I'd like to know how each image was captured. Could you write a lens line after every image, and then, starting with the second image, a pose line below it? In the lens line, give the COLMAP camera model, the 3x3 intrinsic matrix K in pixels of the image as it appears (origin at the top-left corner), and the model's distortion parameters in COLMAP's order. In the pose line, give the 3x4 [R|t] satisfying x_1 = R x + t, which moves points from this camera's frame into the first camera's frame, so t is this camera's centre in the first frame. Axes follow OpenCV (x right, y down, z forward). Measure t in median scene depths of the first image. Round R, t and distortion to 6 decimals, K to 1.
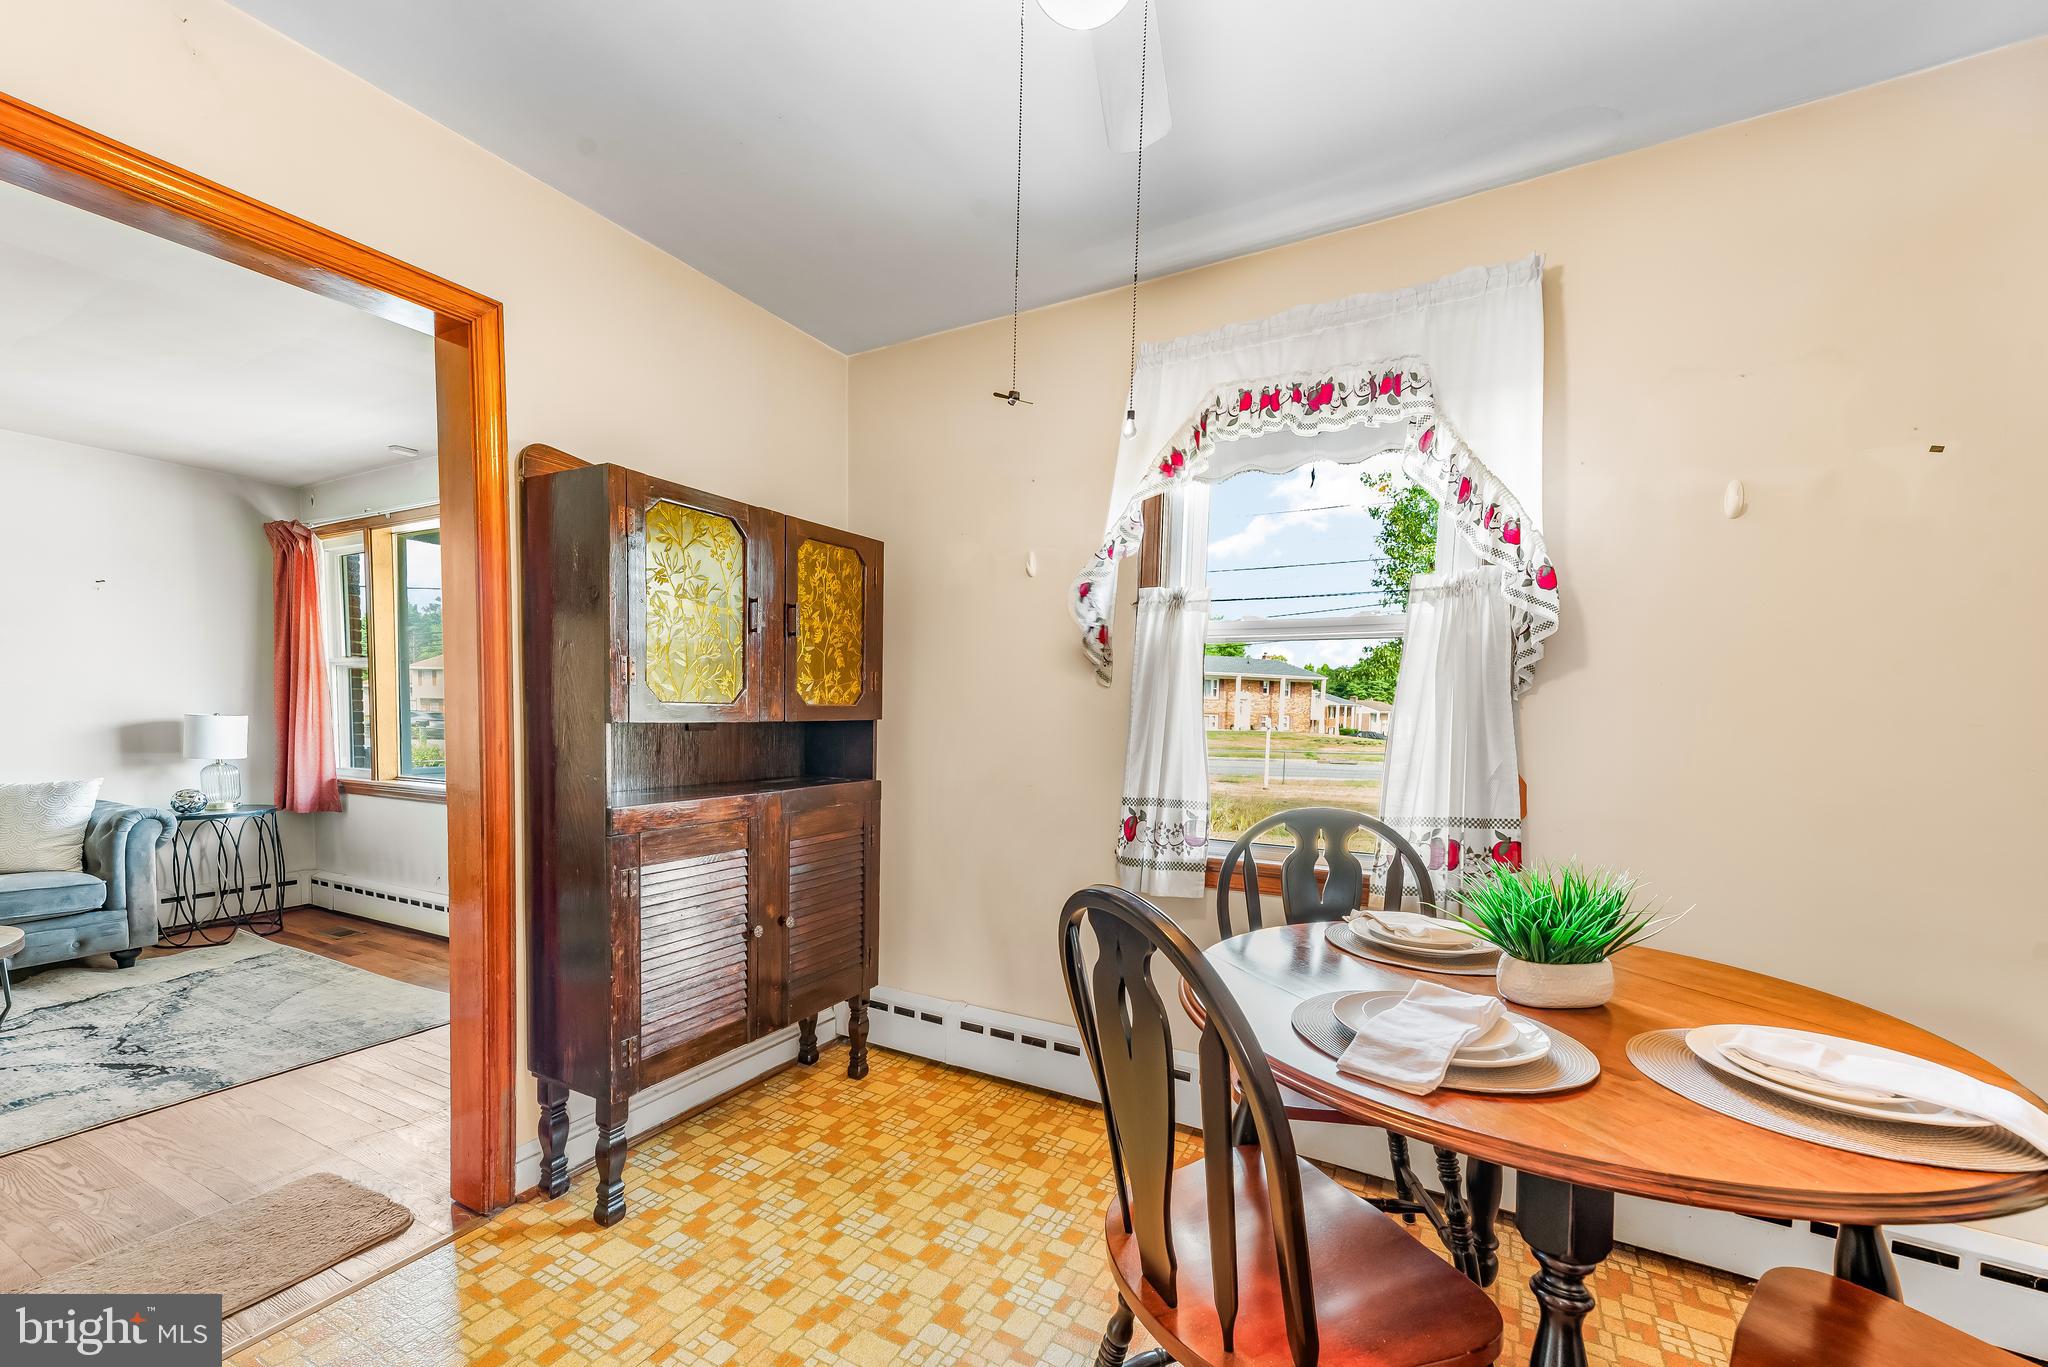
lens RADIAL K [[833.2, 0, 1027.4], [0, 833.2, 761.5], [0, 0, 1]] dist [0.022458, -0.000054]
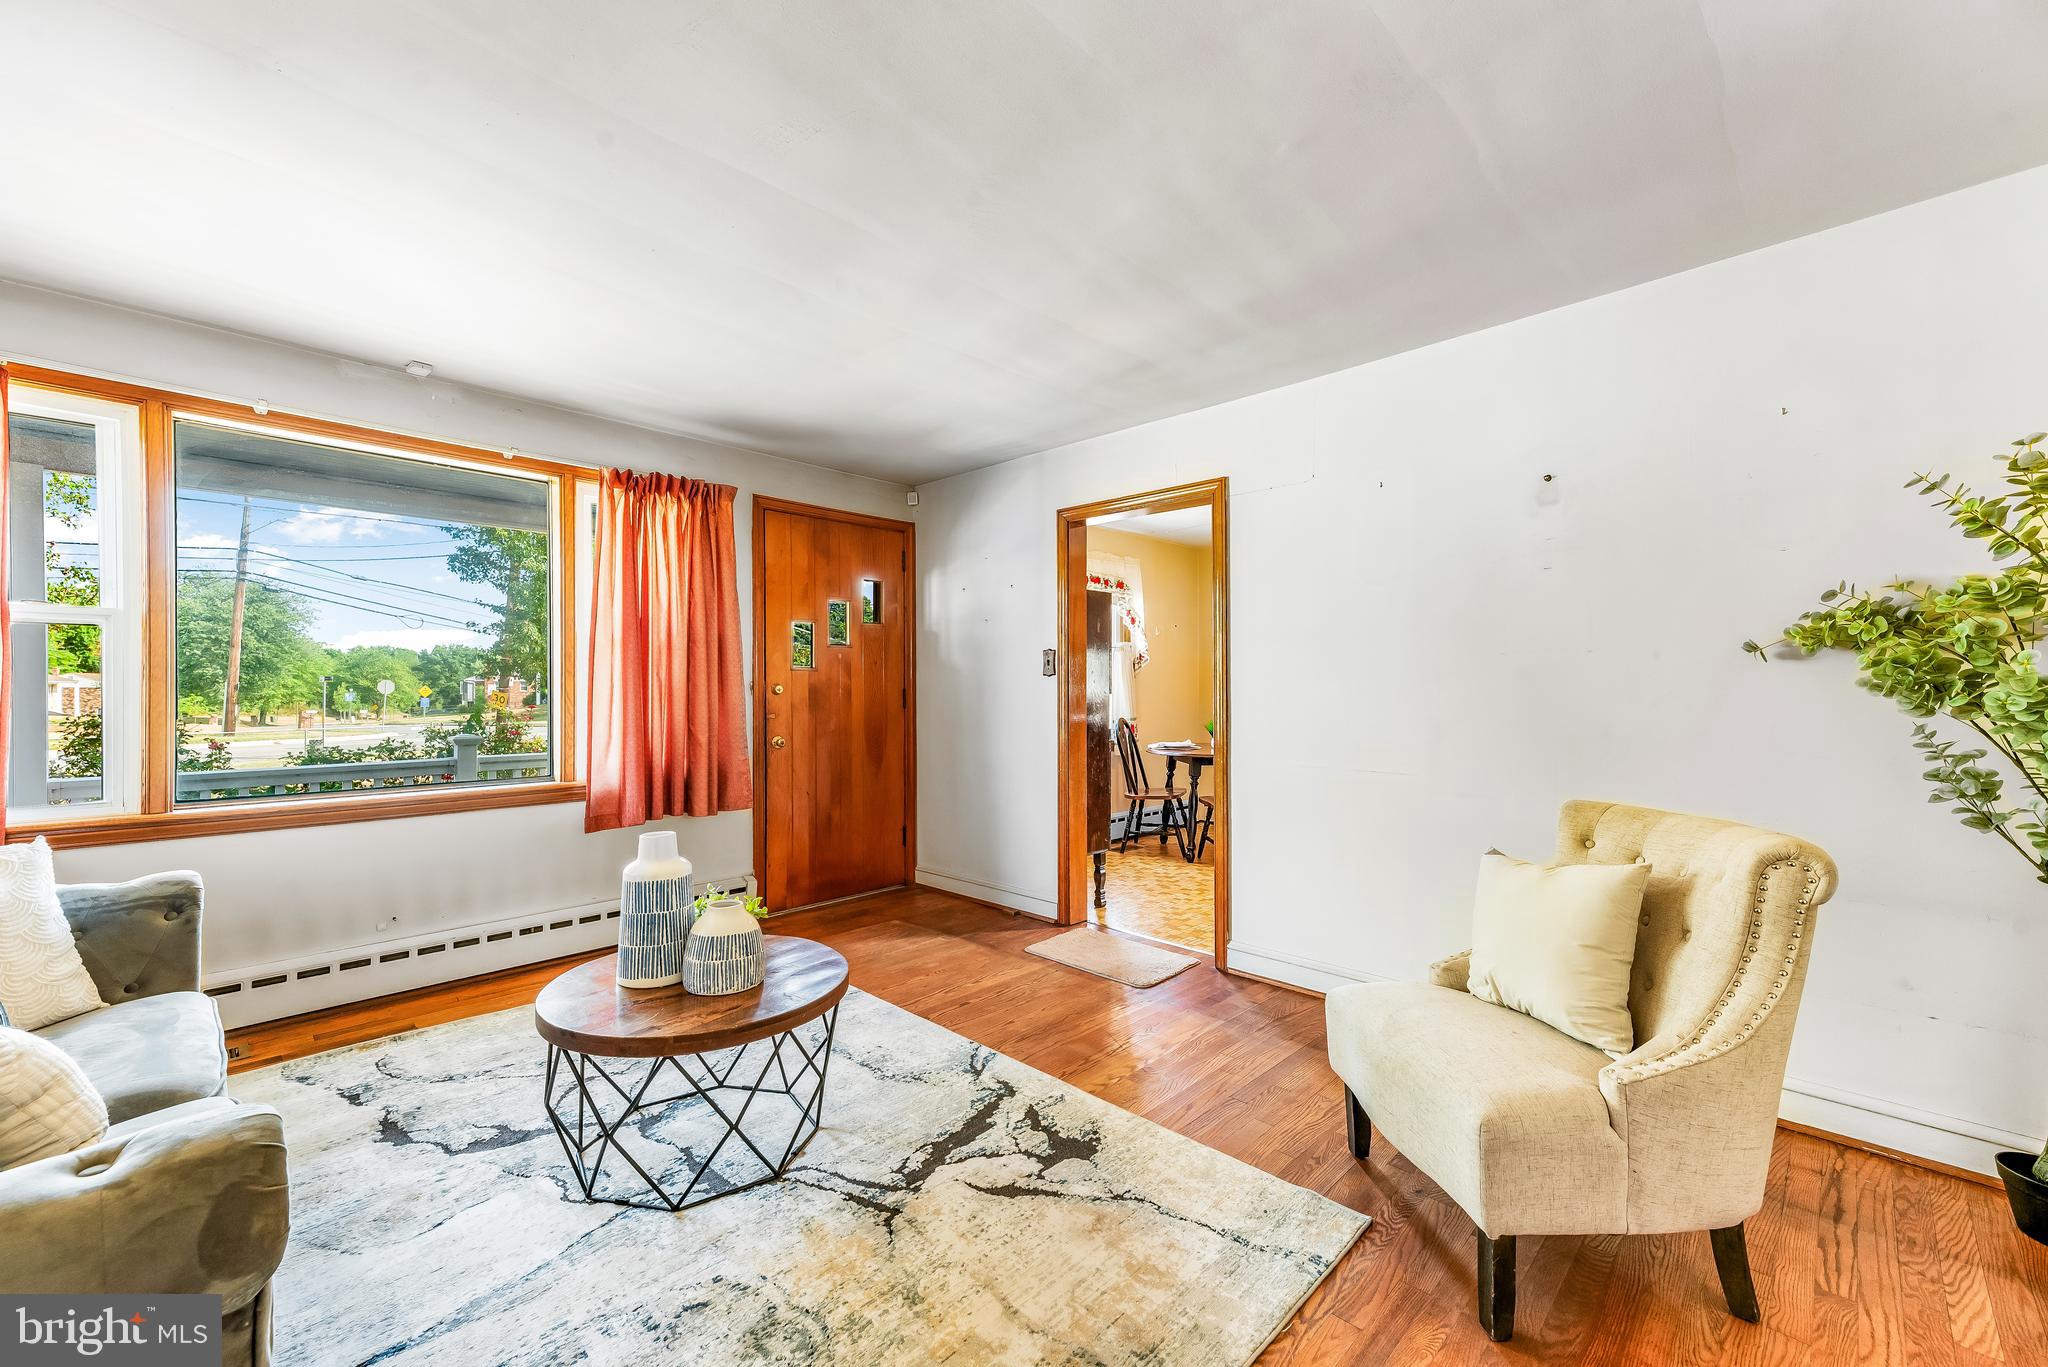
lens RADIAL K [[820.5, 0, 1011.7], [0, 820.5, 691.3], [0, 0, 1]] dist [0.018746, 0.003572]
pose [[0.274503, -0.014875, 0.961471, -2.355094], [0.060589, 0.998161, -0.001855, -0.053130], [-0.959676, 0.058764, 0.274899, 0.487489]]
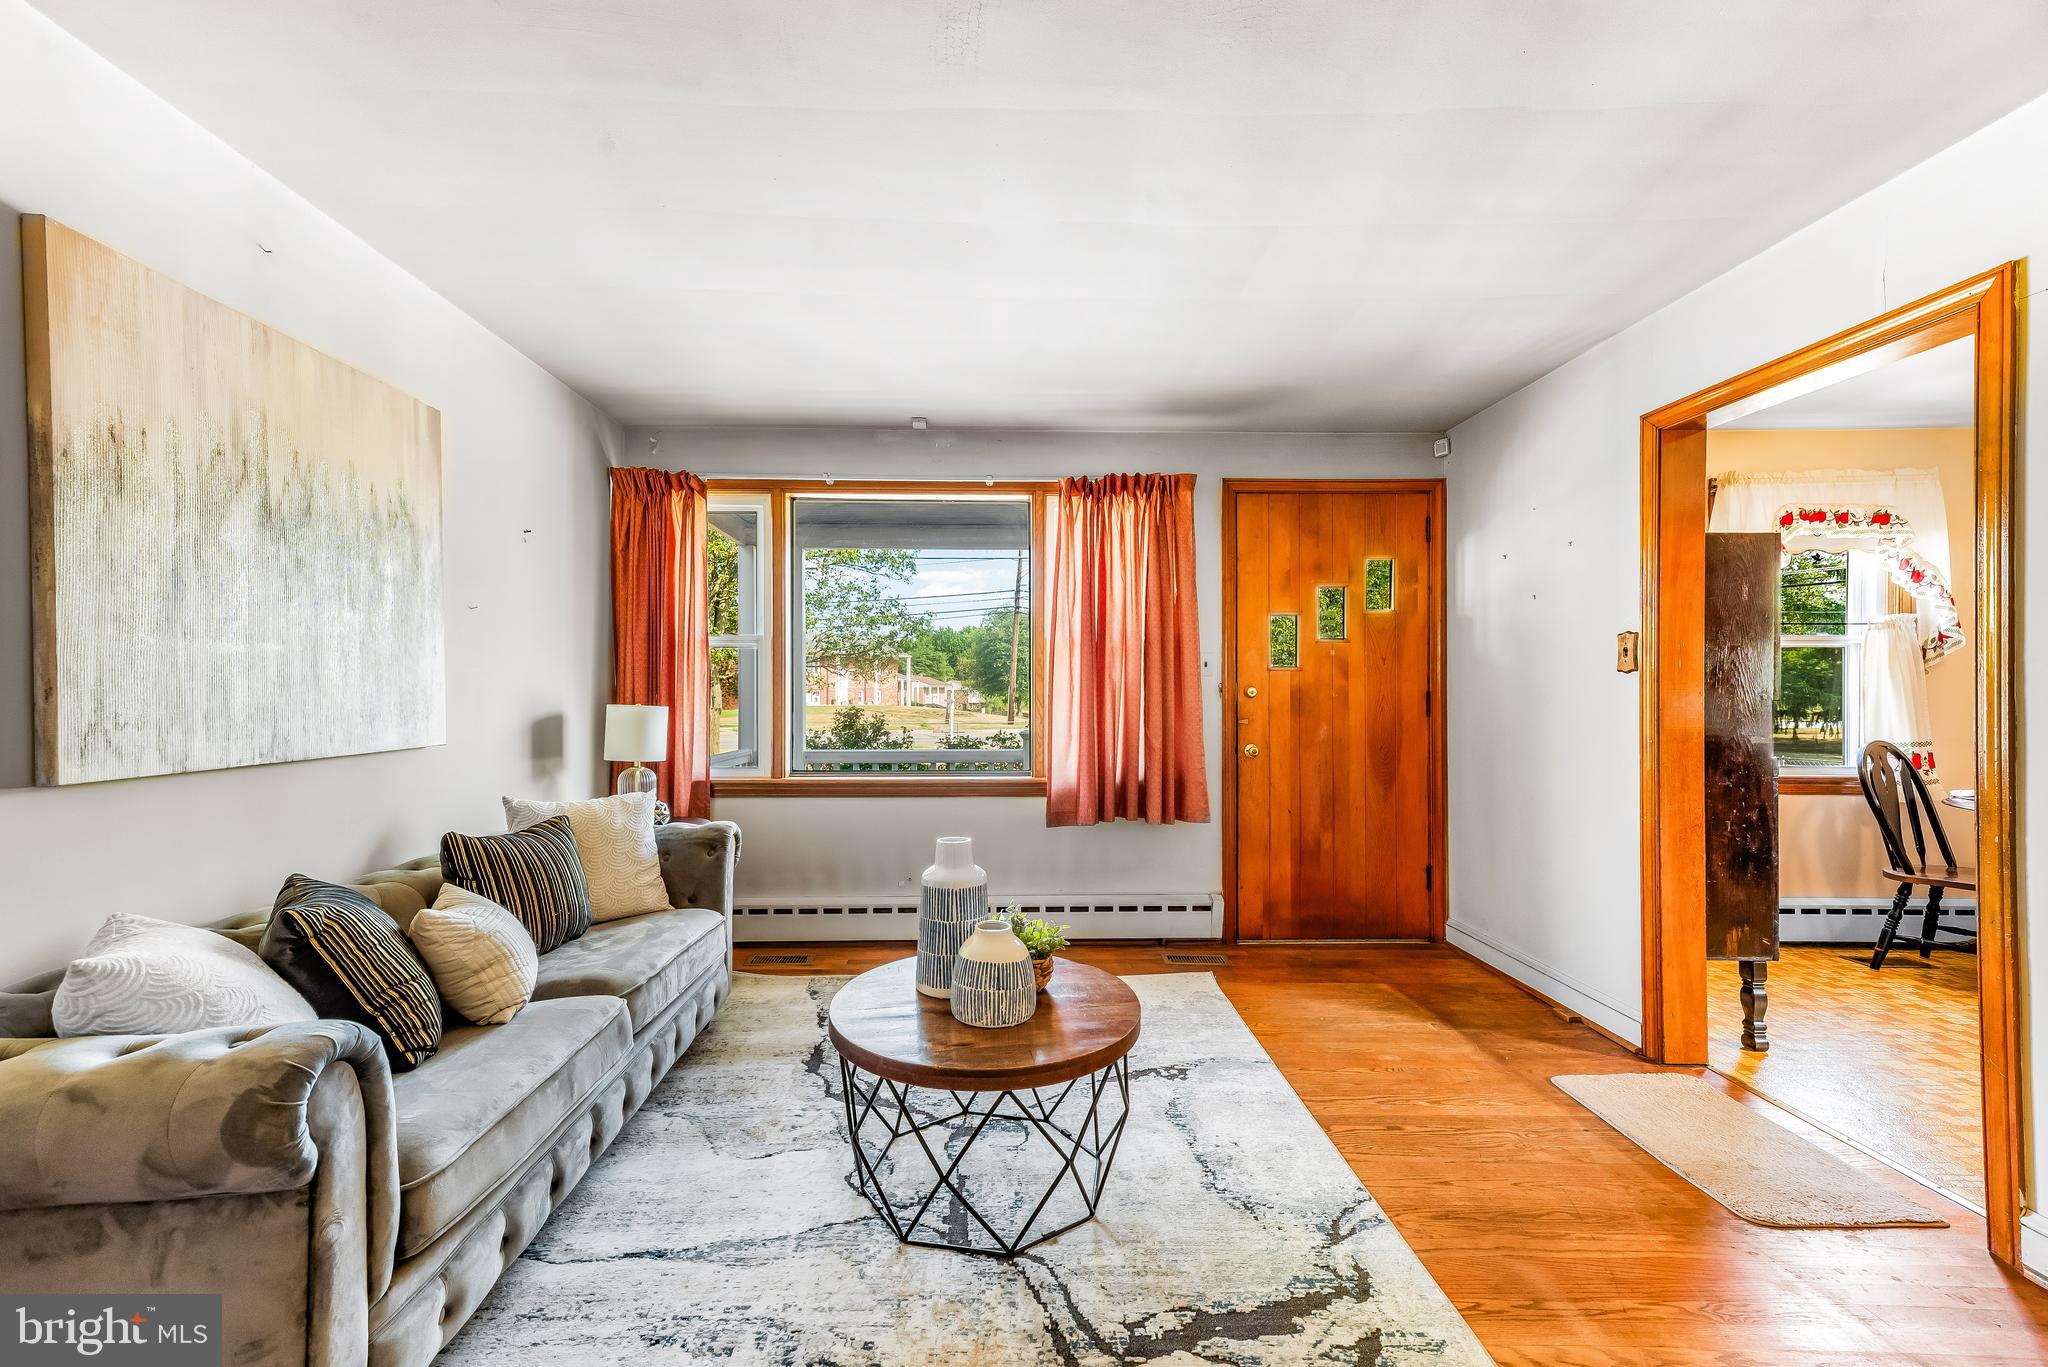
lens RADIAL K [[817.0, 0, 1012.7], [0, 817.0, 692.0], [0, 0, 1]] dist [0.025606, 0.000557]
pose [[0.864368, -0.011441, 0.502729, -1.961745], [0.038671, 0.998293, -0.043771, -0.038243], [-0.501370, 0.057275, 0.863335, 0.313748]]
